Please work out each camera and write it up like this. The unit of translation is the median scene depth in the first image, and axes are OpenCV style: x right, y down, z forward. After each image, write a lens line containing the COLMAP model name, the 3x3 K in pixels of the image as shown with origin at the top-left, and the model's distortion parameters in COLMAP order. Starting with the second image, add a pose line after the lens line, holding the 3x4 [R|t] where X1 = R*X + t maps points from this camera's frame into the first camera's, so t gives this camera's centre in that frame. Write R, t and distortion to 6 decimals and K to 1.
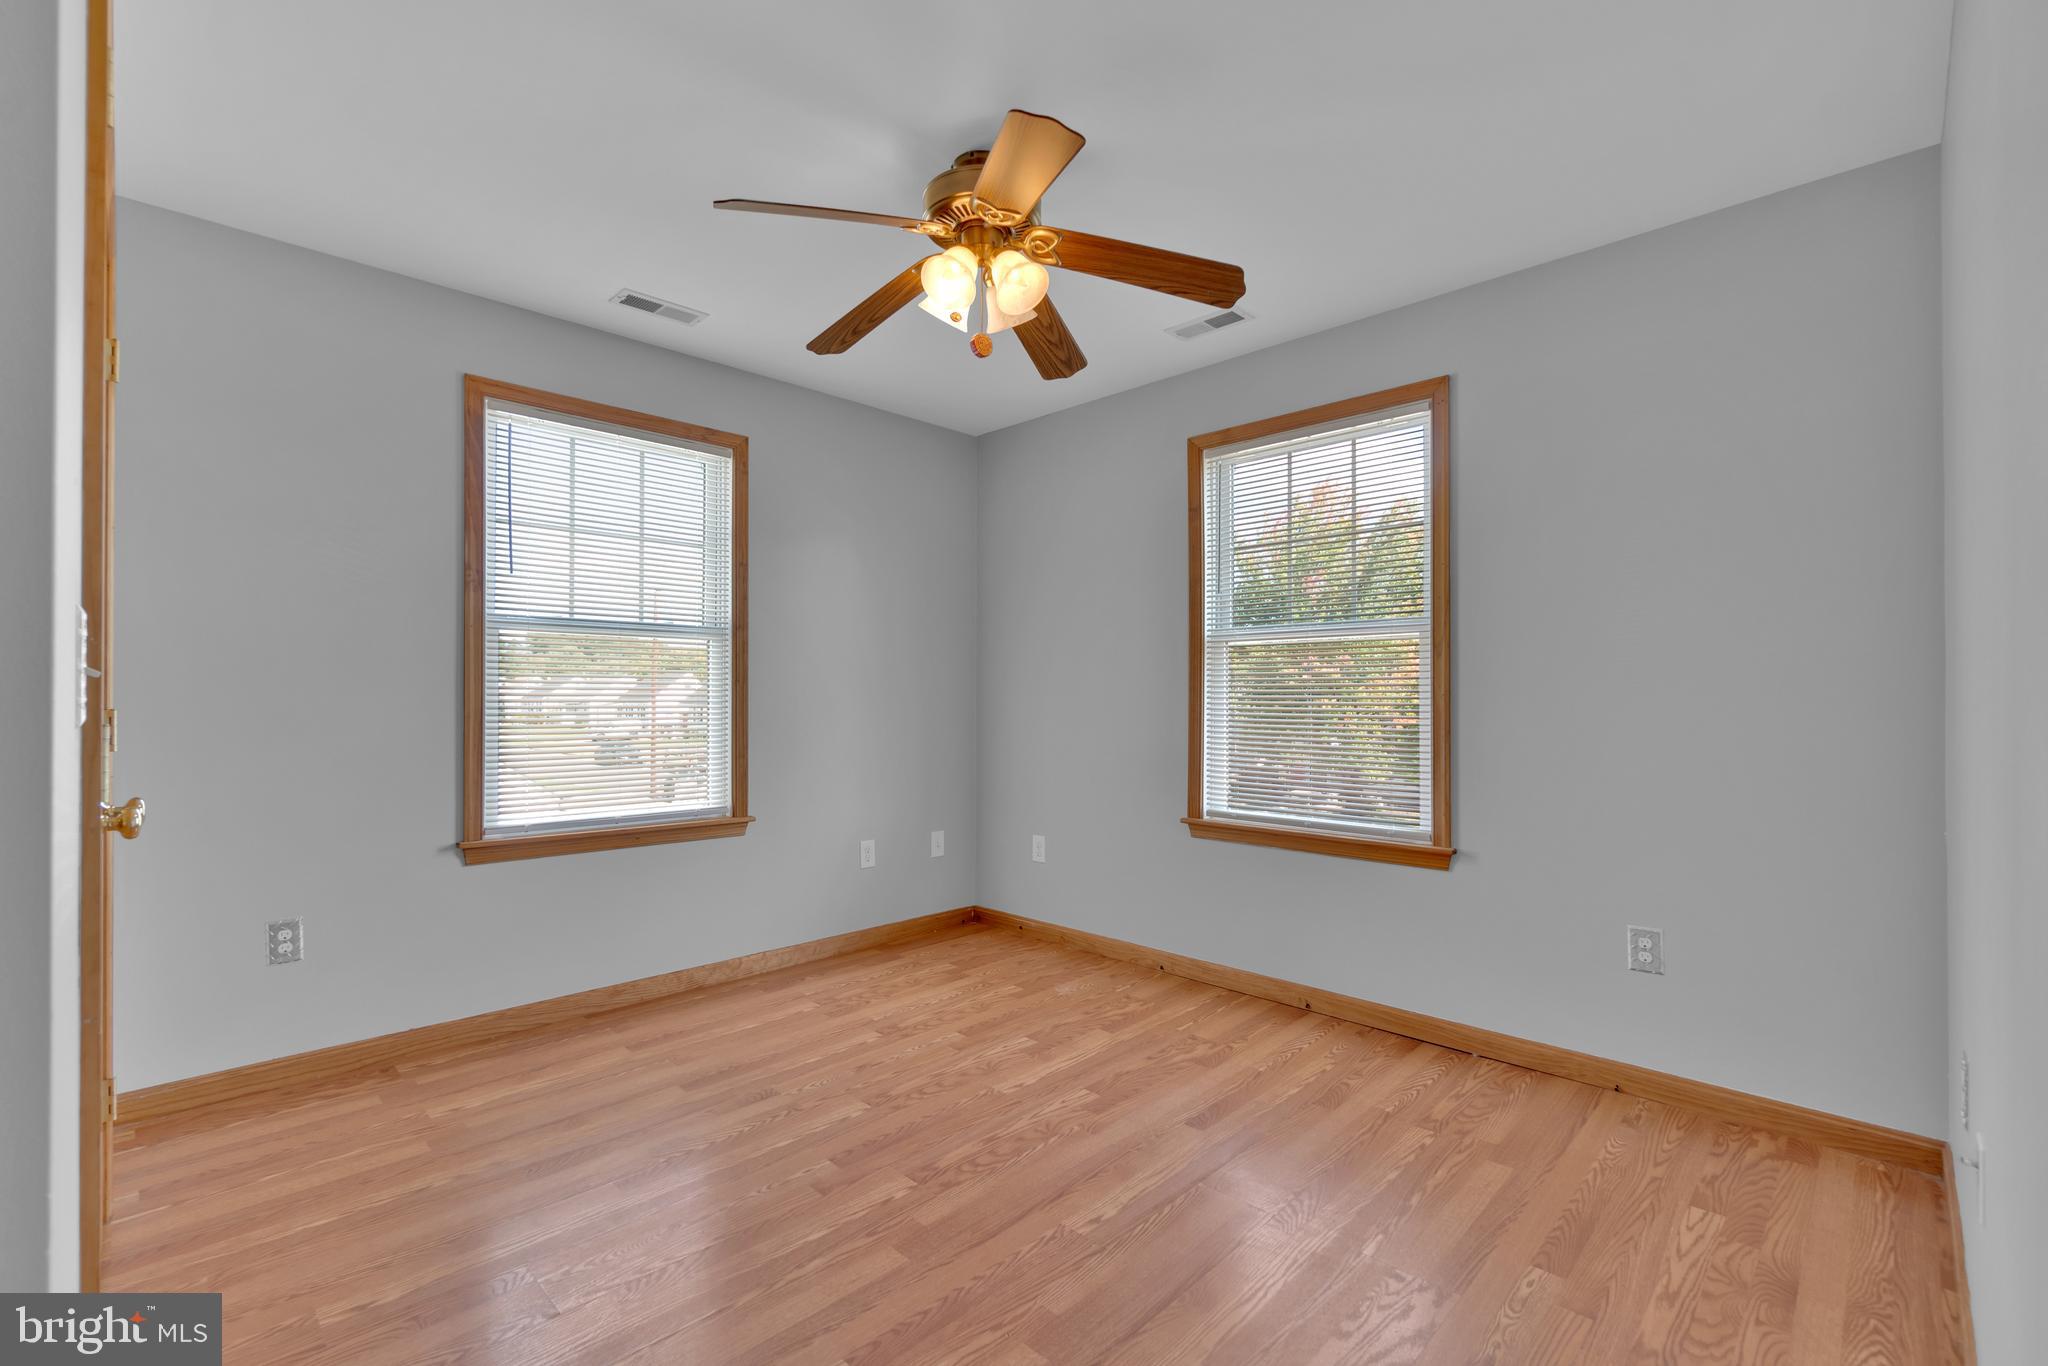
lens RADIAL K [[899.6, 0, 1027.6], [0, 899.6, 699.8], [0, 0, 1]] dist [0.005040, -0.001179]
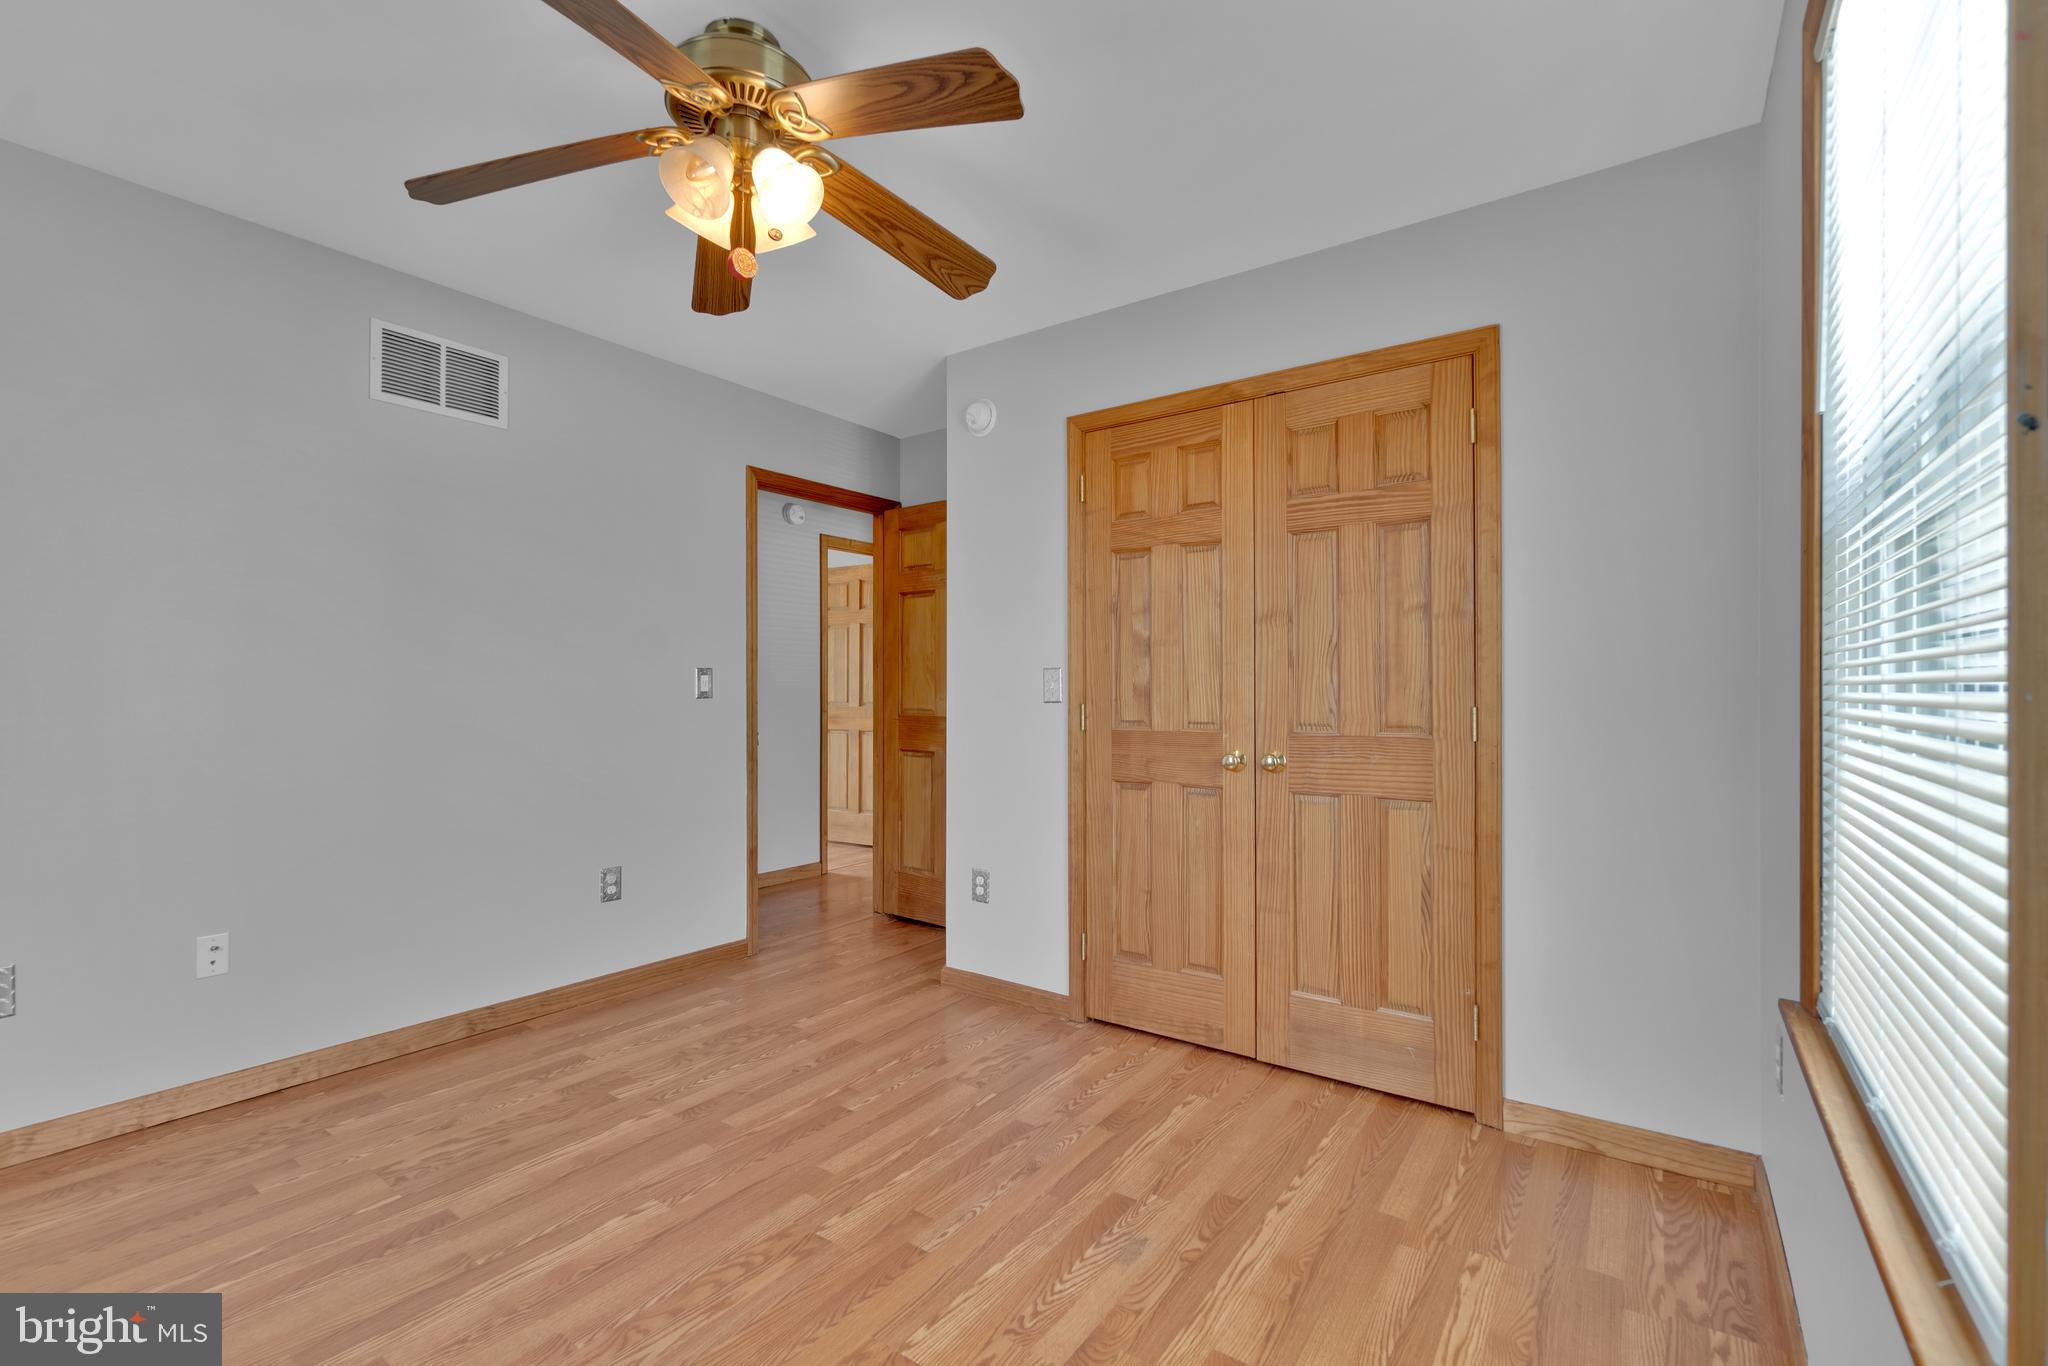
lens RADIAL K [[899.6, 0, 1023.2], [0, 899.6, 679.9], [0, 0, 1]] dist [0.005040, -0.001179]
pose [[-0.988792, -0.005284, -0.149205, -0.176097], [-0.003790, 0.999940, -0.010299, -0.013753], [0.149250, -0.009619, -0.988753, 1.788854]]
